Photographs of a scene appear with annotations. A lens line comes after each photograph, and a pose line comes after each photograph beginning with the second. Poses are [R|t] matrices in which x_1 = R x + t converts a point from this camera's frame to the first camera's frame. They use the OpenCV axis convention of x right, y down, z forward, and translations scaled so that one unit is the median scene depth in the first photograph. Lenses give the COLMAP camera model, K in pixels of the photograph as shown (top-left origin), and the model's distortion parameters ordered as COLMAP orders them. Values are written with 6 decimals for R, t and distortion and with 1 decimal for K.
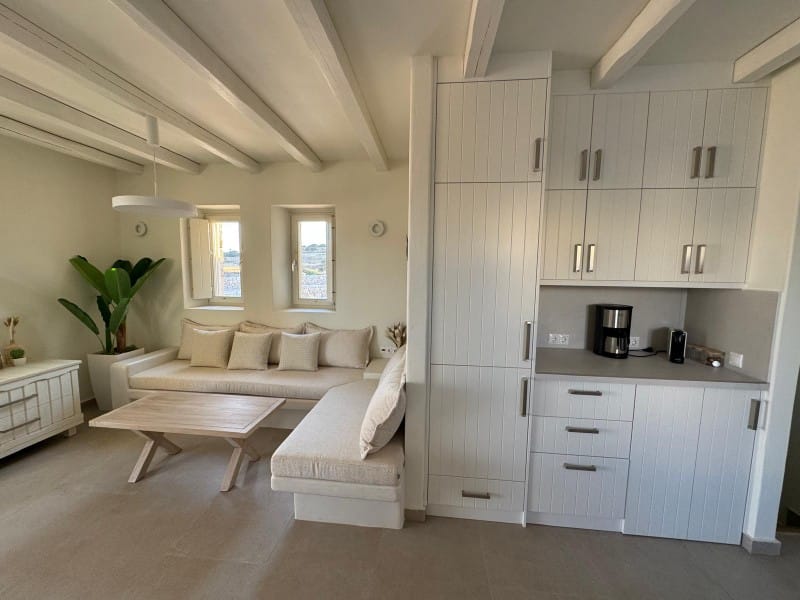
lens RADIAL K [[328.4, 0, 400.0], [0, 328.4, 300.0], [0, 0, 1]] dist [0.001399, 0.000116]
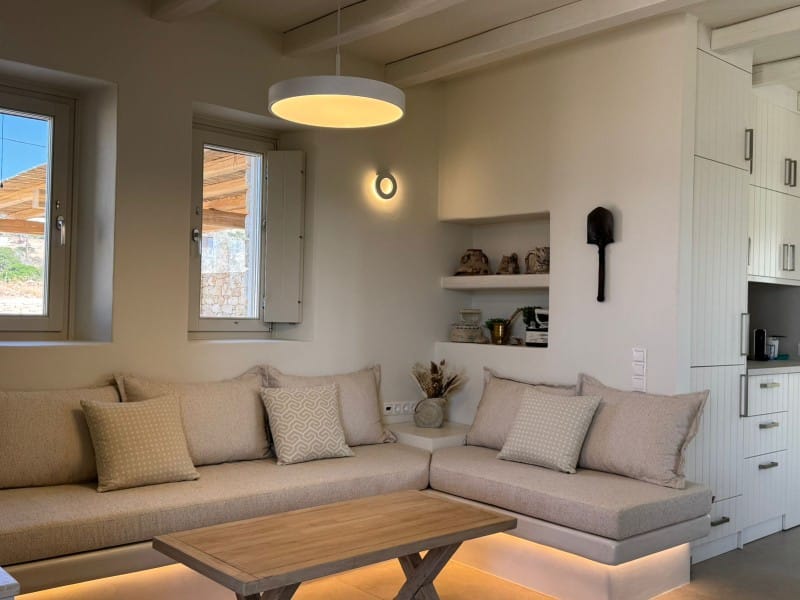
lens RADIAL K [[788.0, 0, 400.0], [0, 788.0, 300.0], [0, 0, 1]] dist [0.009040, 0.004752]
pose [[0.664708, 0.012642, 0.746997, -1.000127], [0.057061, 0.996077, -0.067632, 0.064492], [-0.744921, 0.087579, 0.661379, 0.121601]]
